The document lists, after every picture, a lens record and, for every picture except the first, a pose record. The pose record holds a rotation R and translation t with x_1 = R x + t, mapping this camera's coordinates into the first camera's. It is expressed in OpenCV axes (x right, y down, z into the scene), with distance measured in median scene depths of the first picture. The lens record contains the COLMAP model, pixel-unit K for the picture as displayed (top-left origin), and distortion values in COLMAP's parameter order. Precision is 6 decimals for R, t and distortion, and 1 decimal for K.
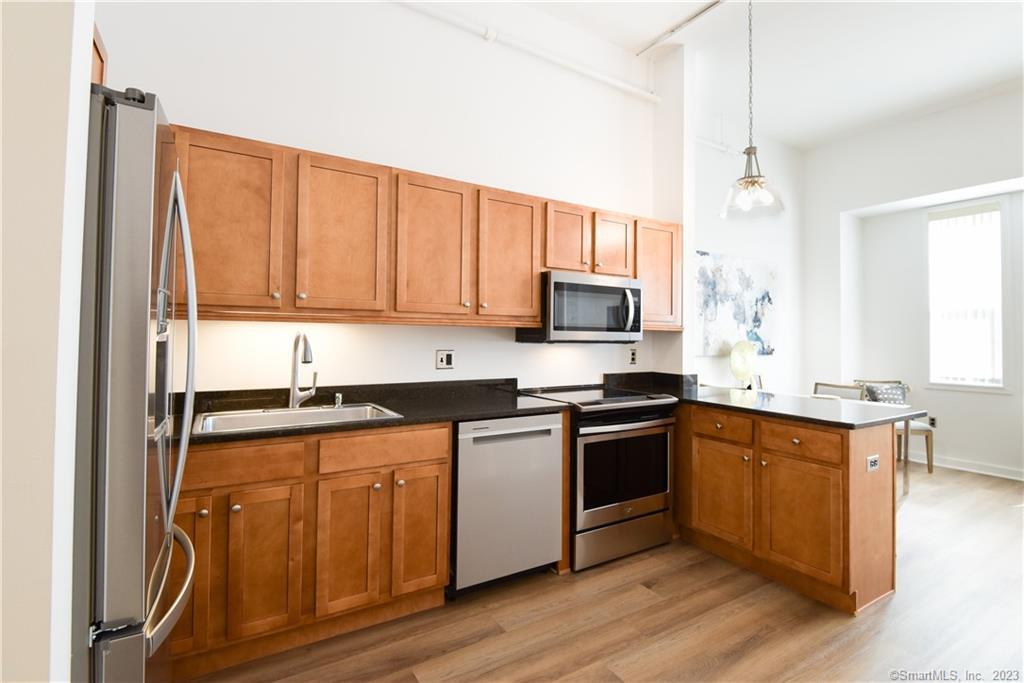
lens RADIAL K [[499.9, 0, 538.5], [0, 499.9, 332.3], [0, 0, 1]] dist [0.035412, -0.042838]
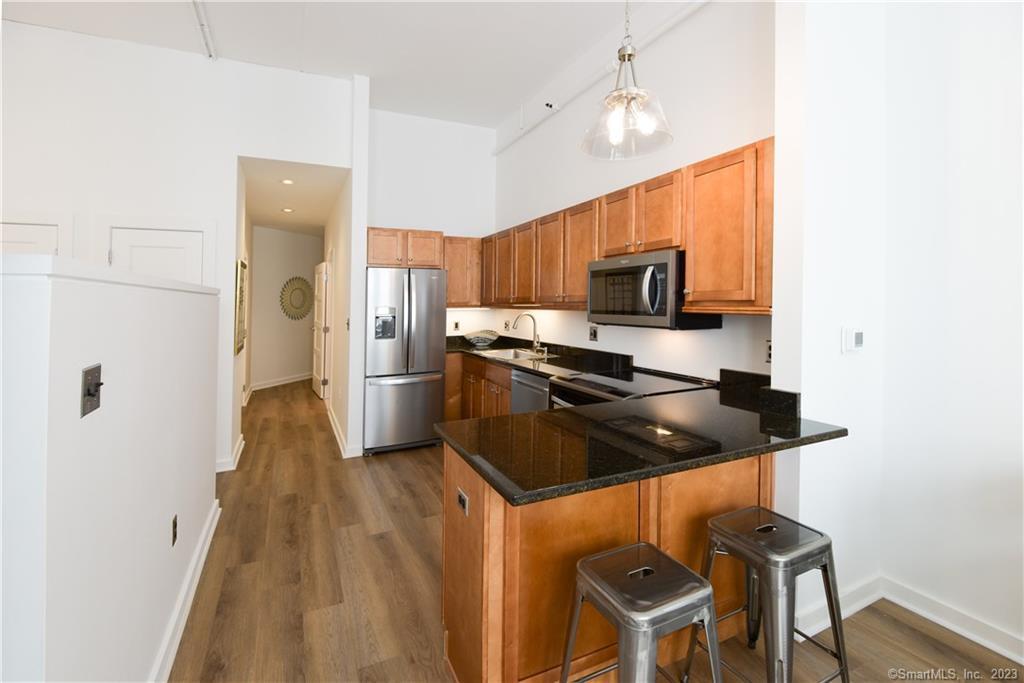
lens RADIAL K [[459.7, 0, 511.1], [0, 459.7, 301.6], [0, 0, 1]] dist [0.000152, -0.023937]
pose [[-0.141498, -0.009349, -0.989894, 1.233265], [0.017186, 0.999782, -0.011899, -0.024785], [0.989789, -0.018696, -0.141306, 1.091257]]
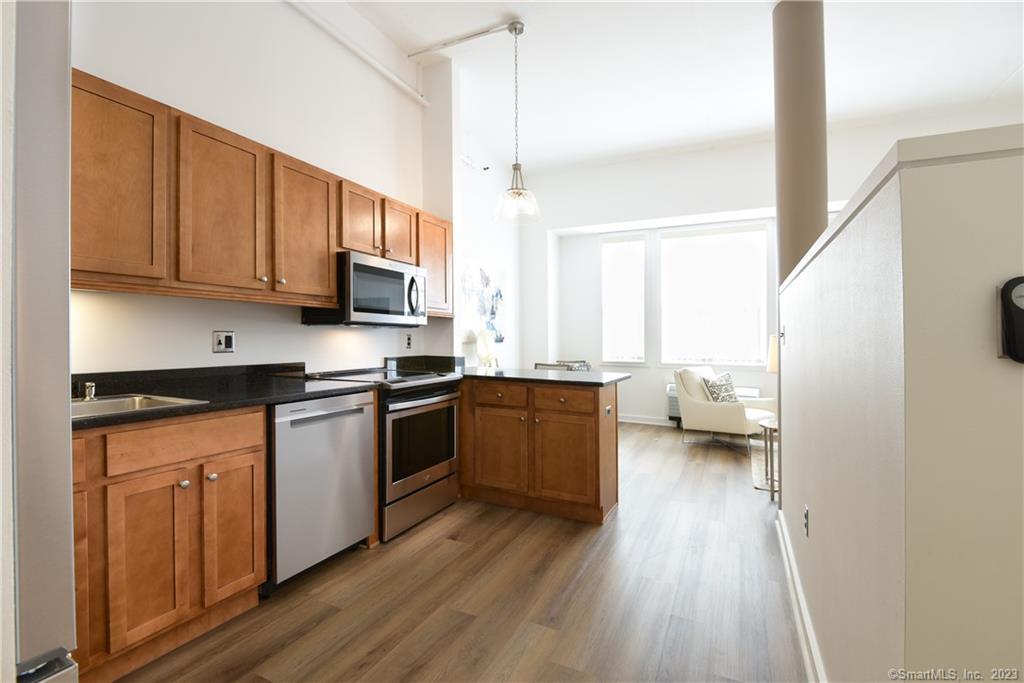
lens RADIAL K [[472.6, 0, 512.0], [0, 472.6, 341.5], [0, 0, 1]] dist [0.027978, -0.027118]
pose [[0.857529, -0.007915, 0.514374, -0.207630], [-0.003746, 0.999759, 0.021629, 0.038426], [-0.514421, -0.020475, 0.857293, 0.029794]]
